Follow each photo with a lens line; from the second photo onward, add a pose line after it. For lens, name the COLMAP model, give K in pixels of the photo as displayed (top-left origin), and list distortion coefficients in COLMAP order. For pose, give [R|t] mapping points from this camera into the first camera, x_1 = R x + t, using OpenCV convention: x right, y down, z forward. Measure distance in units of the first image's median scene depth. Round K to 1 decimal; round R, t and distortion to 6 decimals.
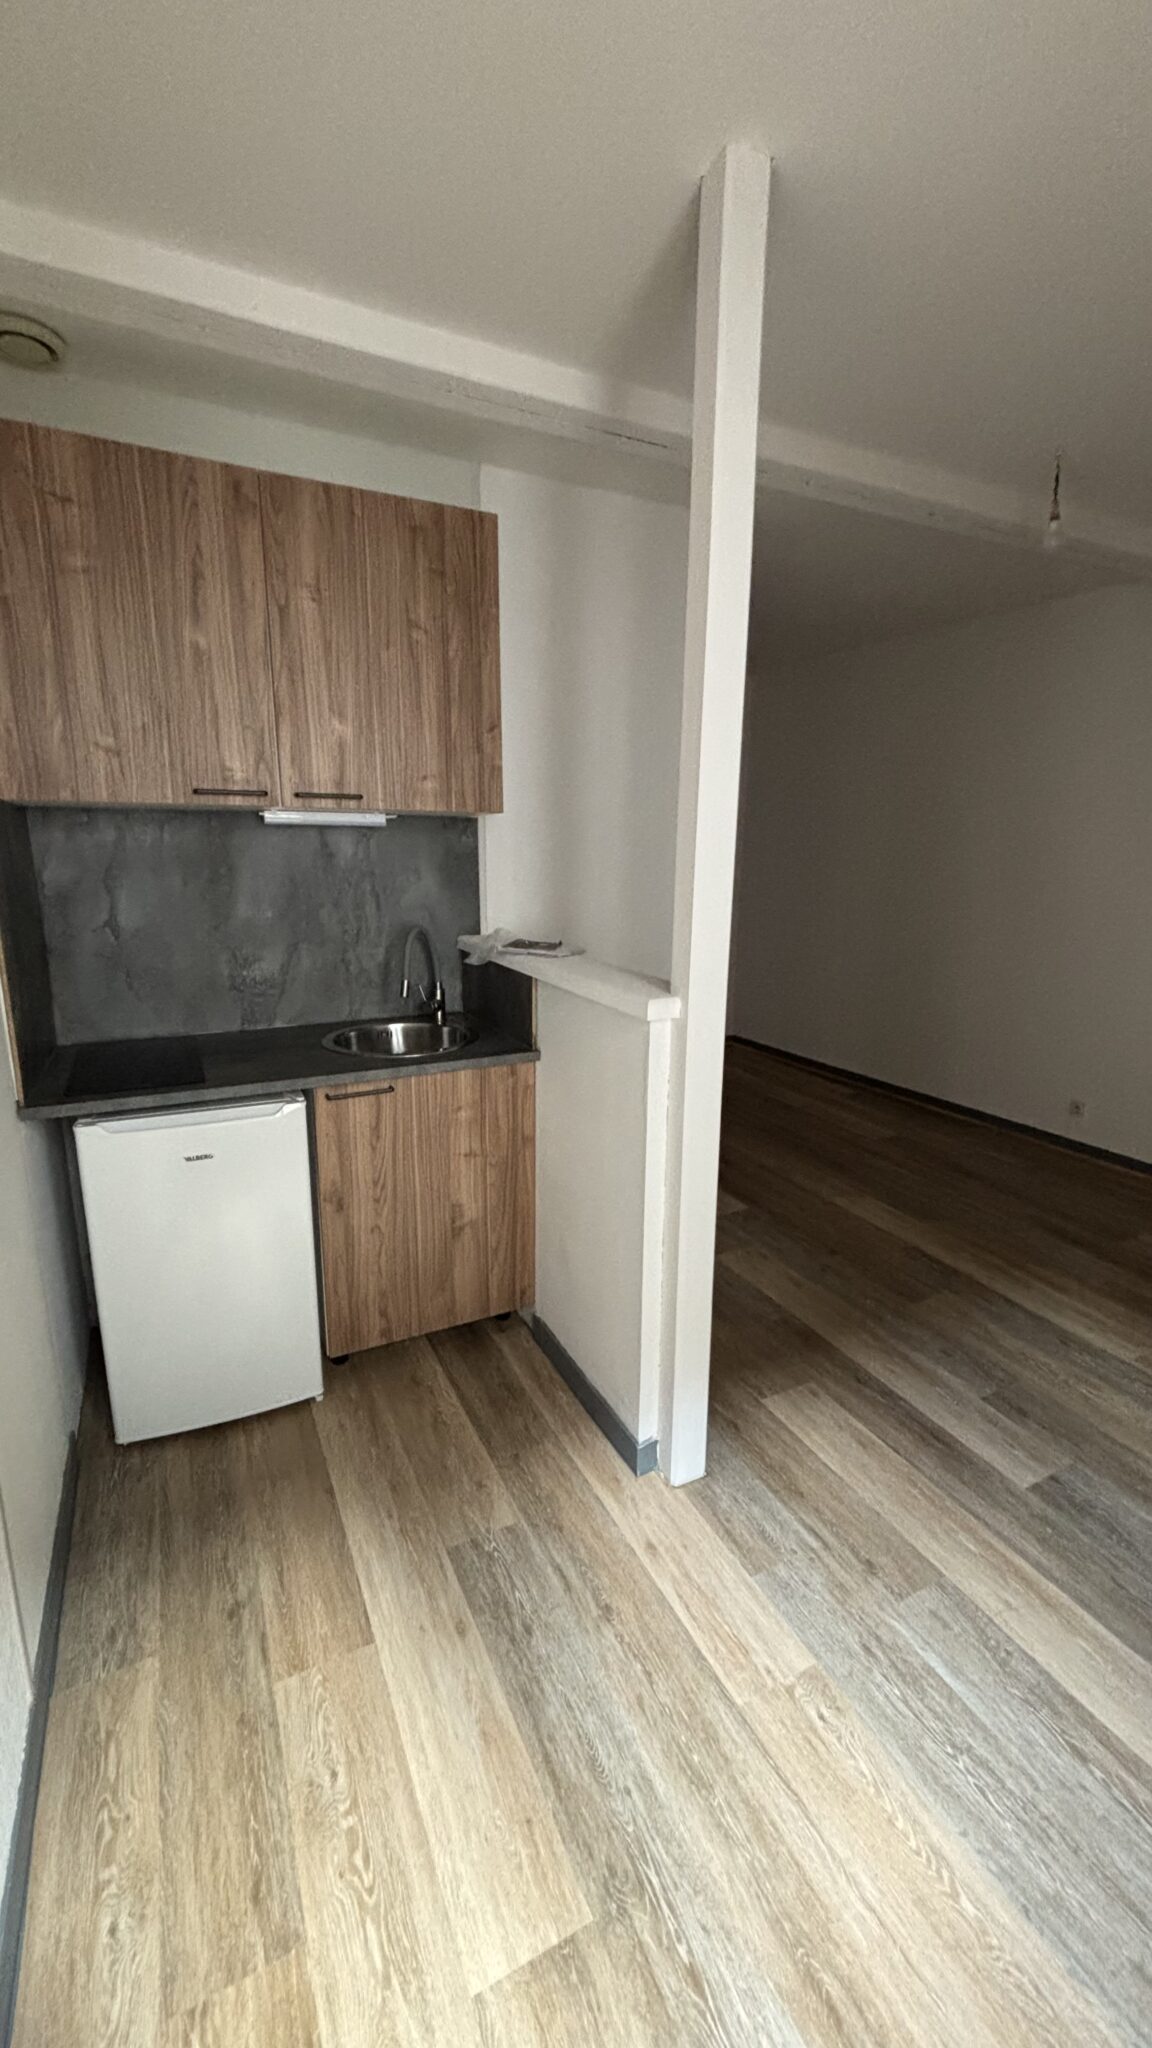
lens RADIAL K [[812.8, 0, 570.9], [0, 812.8, 1022.6], [0, 0, 1]] dist [-0.011525, 0.001032]
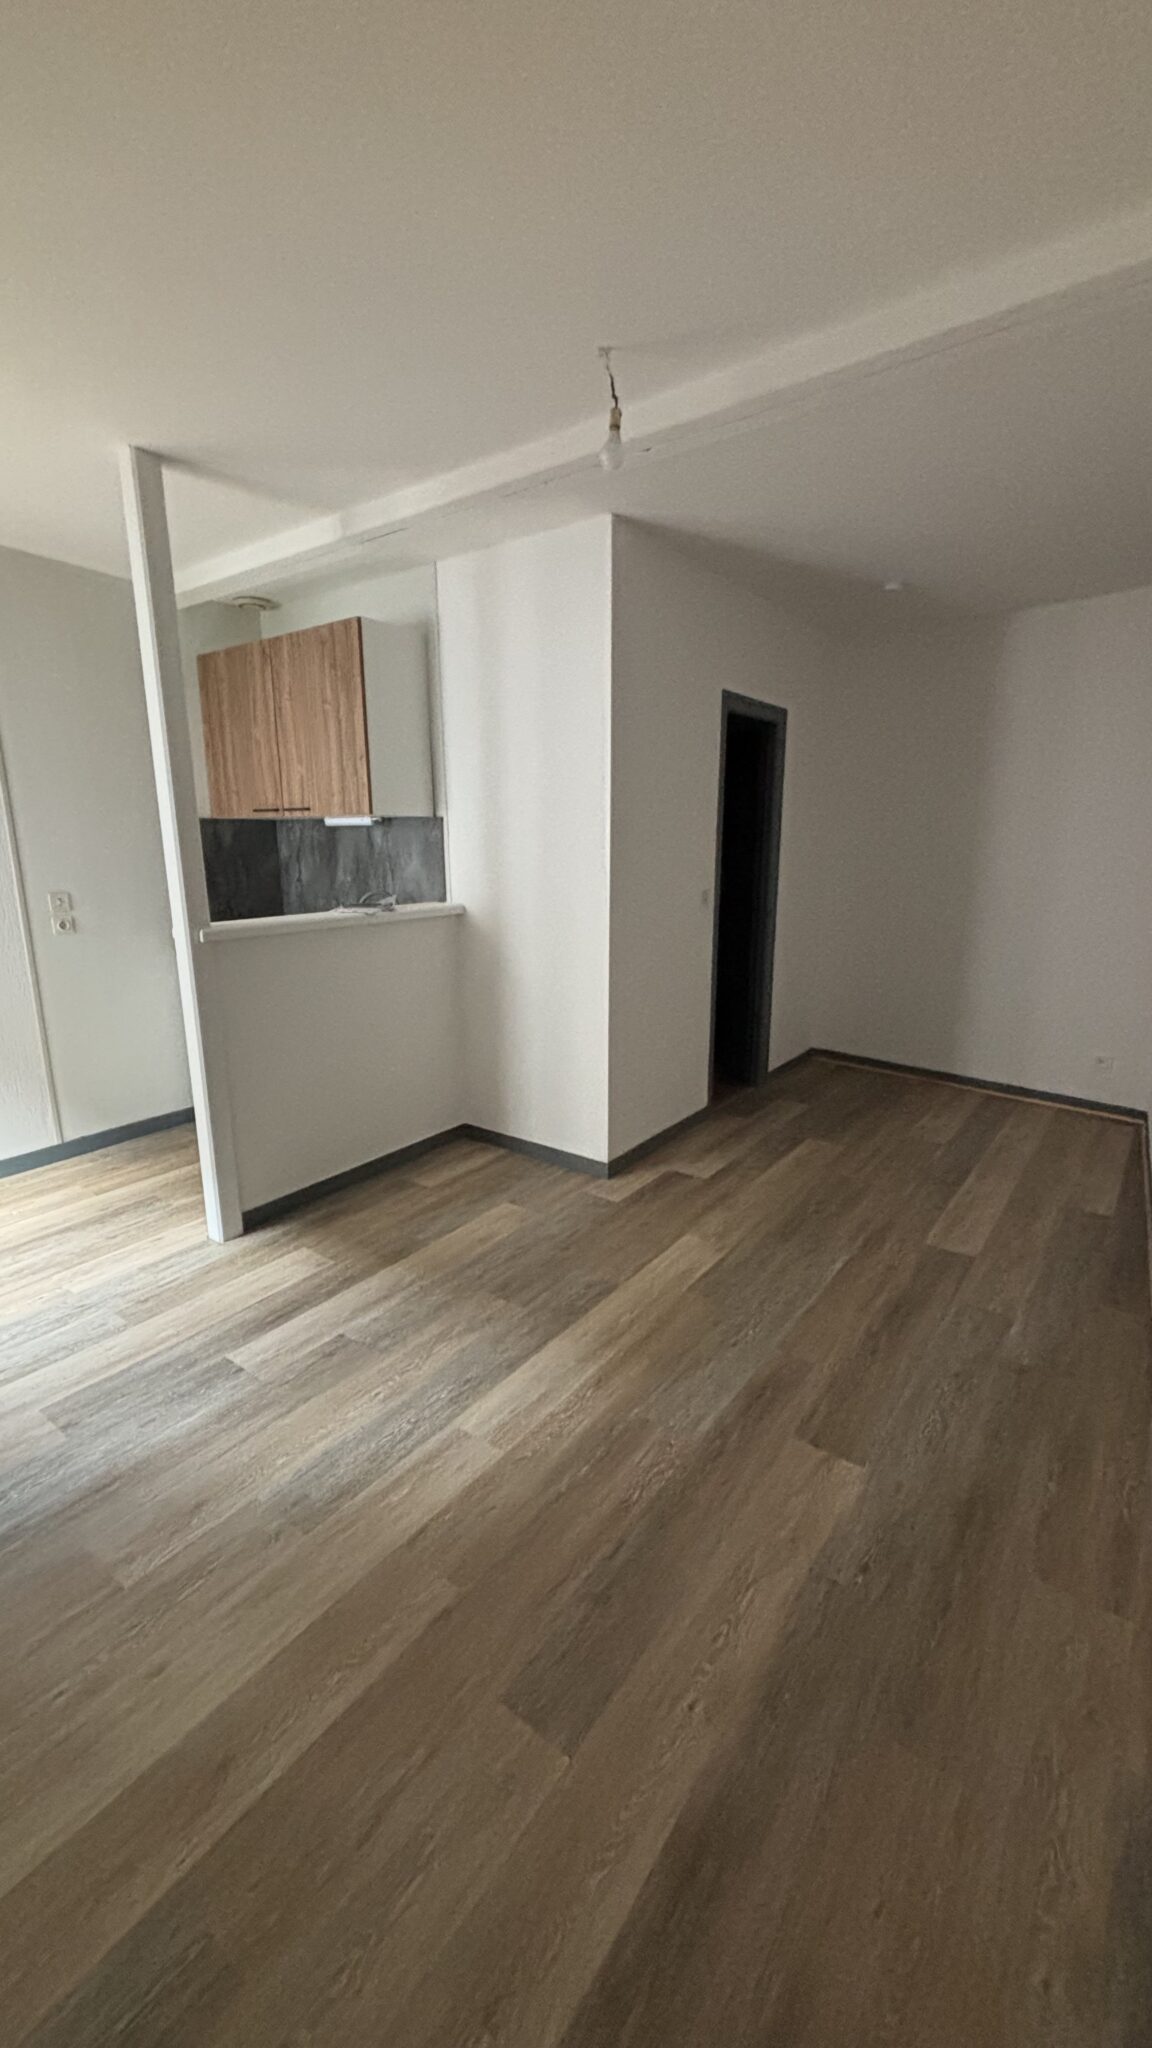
lens RADIAL K [[812.8, 0, 580.6], [0, 812.8, 1022.8], [0, 0, 1]] dist [-0.011525, 0.001032]
pose [[0.464487, 0.183427, -0.866375, 1.583399], [-0.182503, 0.977141, 0.109034, -0.130650], [0.866570, 0.107471, 0.487346, 0.724585]]
